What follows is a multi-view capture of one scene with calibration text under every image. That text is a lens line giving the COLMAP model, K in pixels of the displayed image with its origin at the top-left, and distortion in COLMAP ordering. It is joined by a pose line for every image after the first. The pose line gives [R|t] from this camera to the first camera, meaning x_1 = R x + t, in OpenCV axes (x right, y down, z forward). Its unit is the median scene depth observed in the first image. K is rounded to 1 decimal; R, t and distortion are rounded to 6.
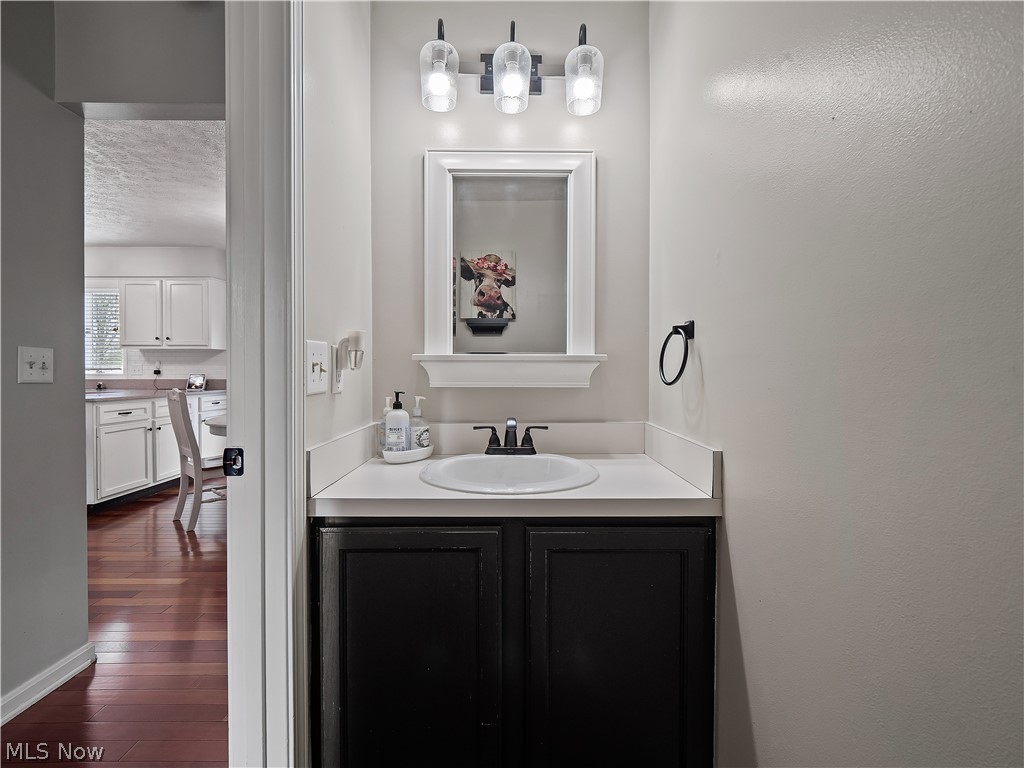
lens RADIAL K [[502.0, 0, 513.0], [0, 502.0, 372.8], [0, 0, 1]] dist [0.001780, -0.001202]
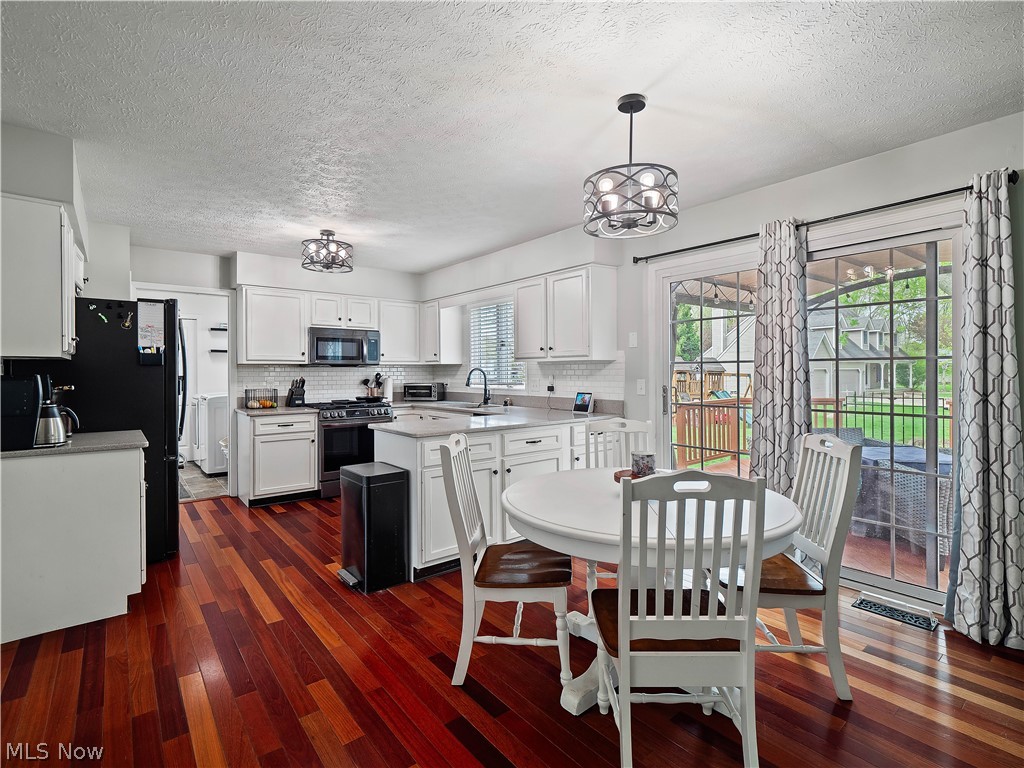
lens RADIAL K [[502.0, 0, 513.0], [0, 502.0, 372.8], [0, 0, 1]] dist [0.001780, -0.001202]
pose [[0.622567, -0.000790, -0.782566, -0.091198], [0.002410, 0.999997, 0.000908, -0.028934], [0.782563, -0.002451, 0.622566, 0.432914]]
